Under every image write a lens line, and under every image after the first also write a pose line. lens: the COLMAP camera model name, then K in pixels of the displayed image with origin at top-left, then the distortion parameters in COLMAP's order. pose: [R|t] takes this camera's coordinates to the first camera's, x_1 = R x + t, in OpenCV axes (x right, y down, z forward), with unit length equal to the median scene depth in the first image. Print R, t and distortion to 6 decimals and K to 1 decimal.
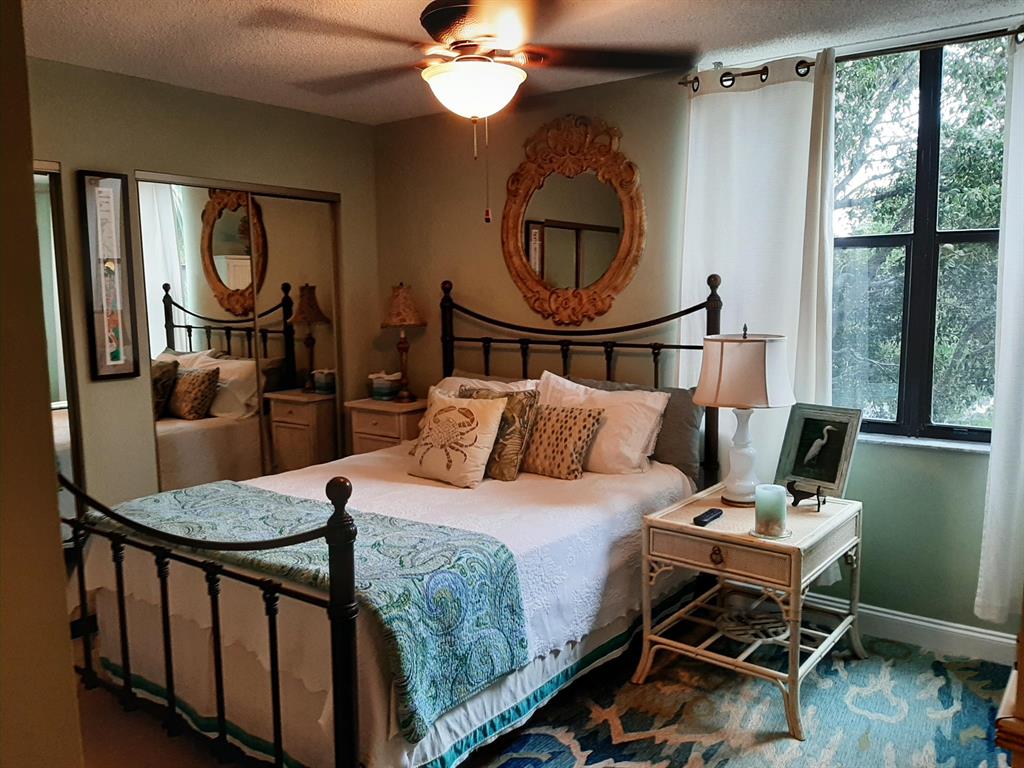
lens RADIAL K [[815.6, 0, 507.5], [0, 815.6, 387.2], [0, 0, 1]] dist [0.054622, -0.111194]
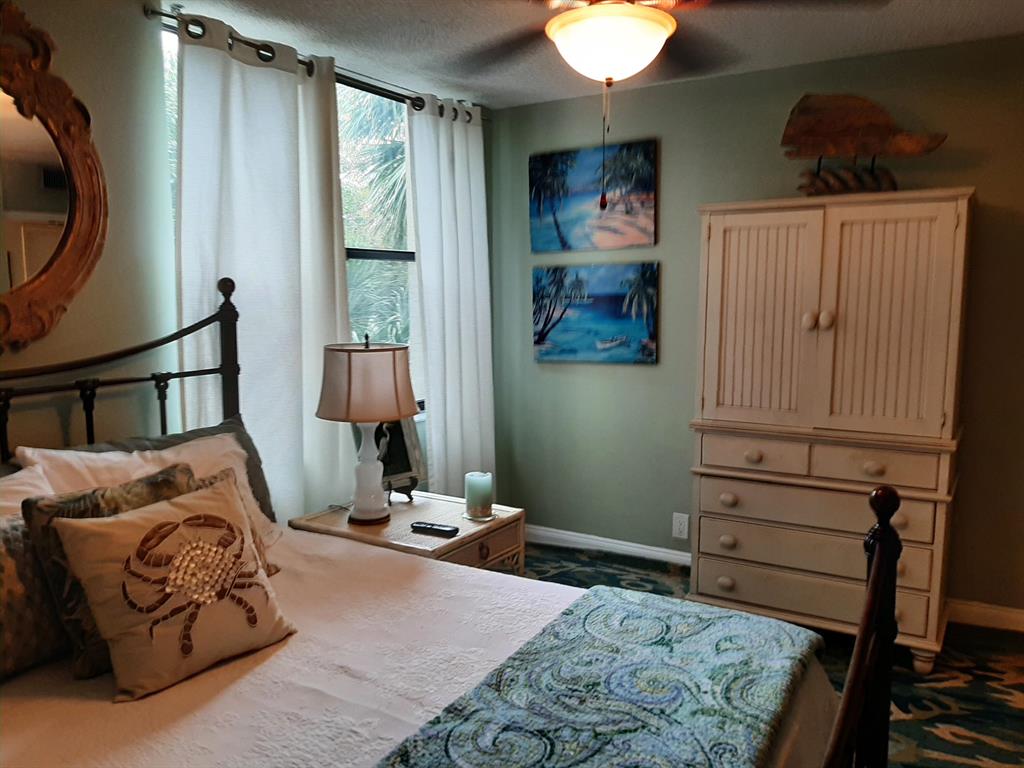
lens RADIAL K [[815.6, 0, 508.7], [0, 815.6, 390.7], [0, 0, 1]] dist [0.054622, -0.111194]
pose [[-0.138946, -0.107318, 0.984468, -0.606771], [0.125198, 0.984231, 0.124963, -0.097679], [-0.982354, 0.140617, -0.123318, 0.868815]]
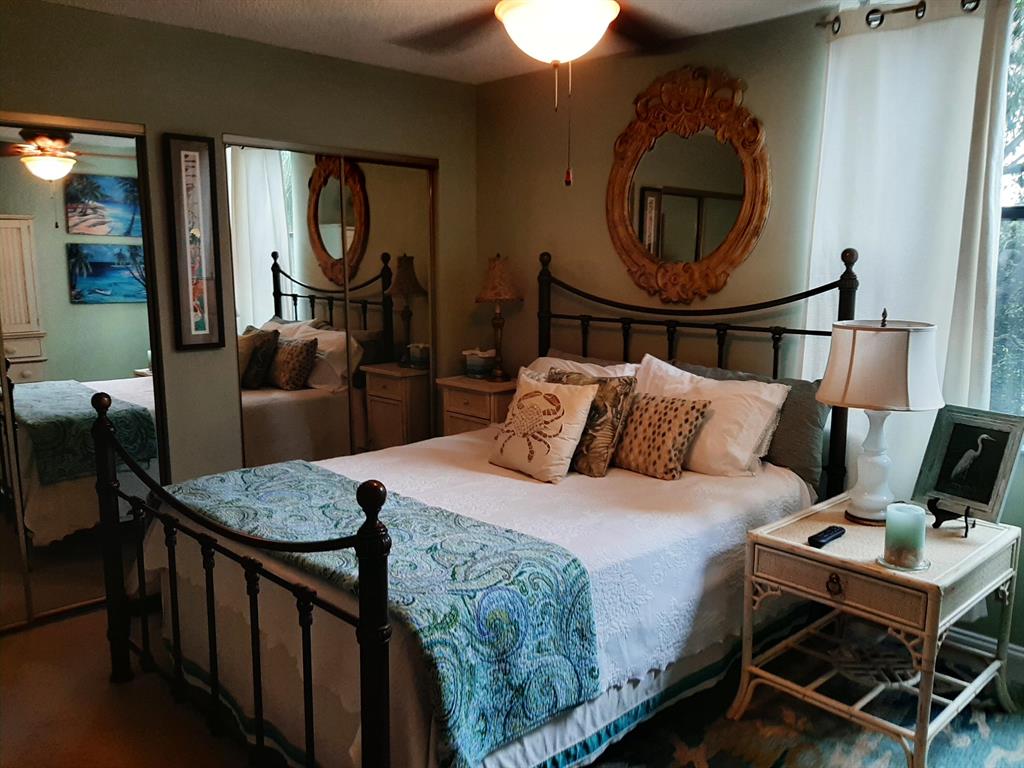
lens RADIAL K [[815.6, 0, 501.2], [0, 815.6, 384.7], [0, 0, 1]] dist [0.054622, -0.111194]
pose [[0.987110, 0.037766, -0.155521, 0.033746], [-0.032841, 0.998878, 0.034117, -0.014215], [0.156635, -0.028570, 0.987243, 0.098514]]
